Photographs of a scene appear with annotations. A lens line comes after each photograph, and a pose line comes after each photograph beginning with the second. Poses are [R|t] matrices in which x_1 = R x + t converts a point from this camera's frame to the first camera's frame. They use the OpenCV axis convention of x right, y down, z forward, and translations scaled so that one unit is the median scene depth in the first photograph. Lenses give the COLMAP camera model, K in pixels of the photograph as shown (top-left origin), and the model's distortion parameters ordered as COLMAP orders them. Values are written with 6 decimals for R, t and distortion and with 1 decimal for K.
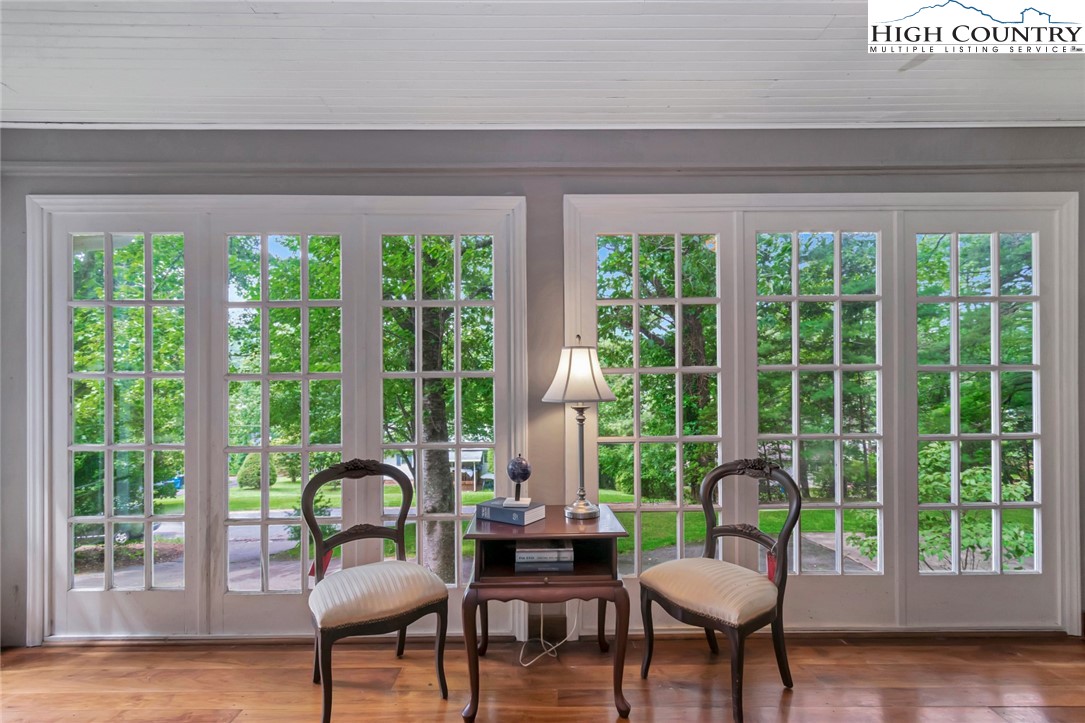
lens RADIAL K [[477.9, 0, 548.7], [0, 477.9, 370.7], [0, 0, 1]] dist [0.000477, -0.000004]
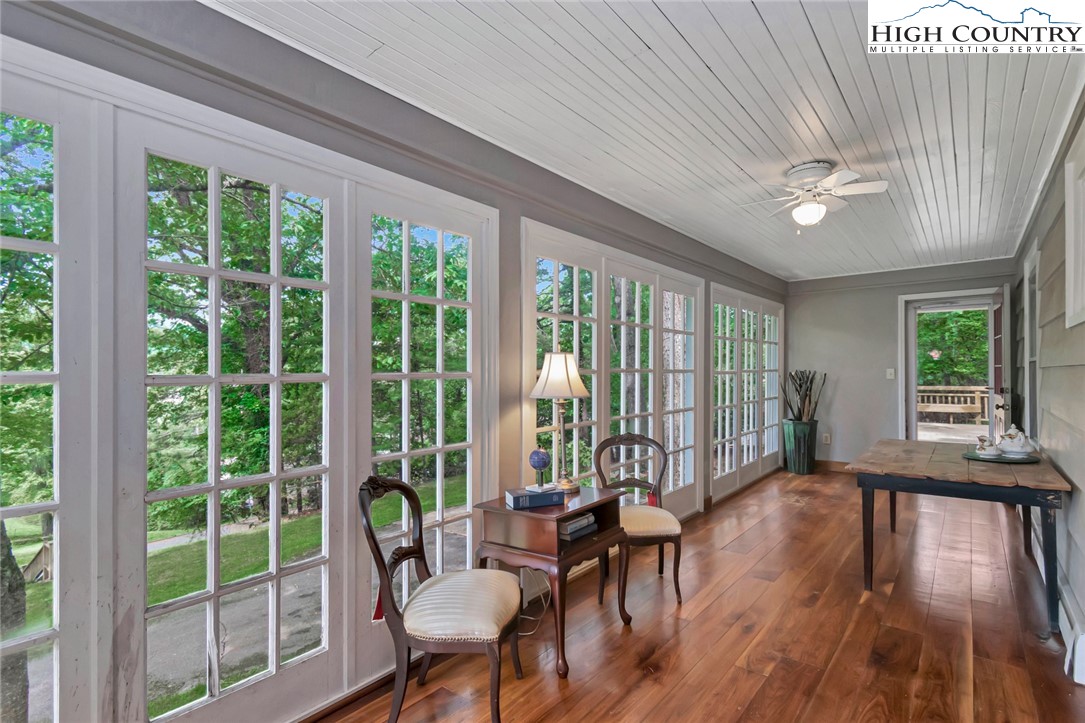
lens RADIAL K [[499.2, 0, 539.6], [0, 499.2, 367.1], [0, 0, 1]] dist [0.000273, -0.000085]
pose [[0.654927, 0.011574, 0.755604, -0.837767], [-0.007701, 0.999933, -0.008642, -0.001222], [-0.755653, -0.000159, 0.654972, 0.192284]]
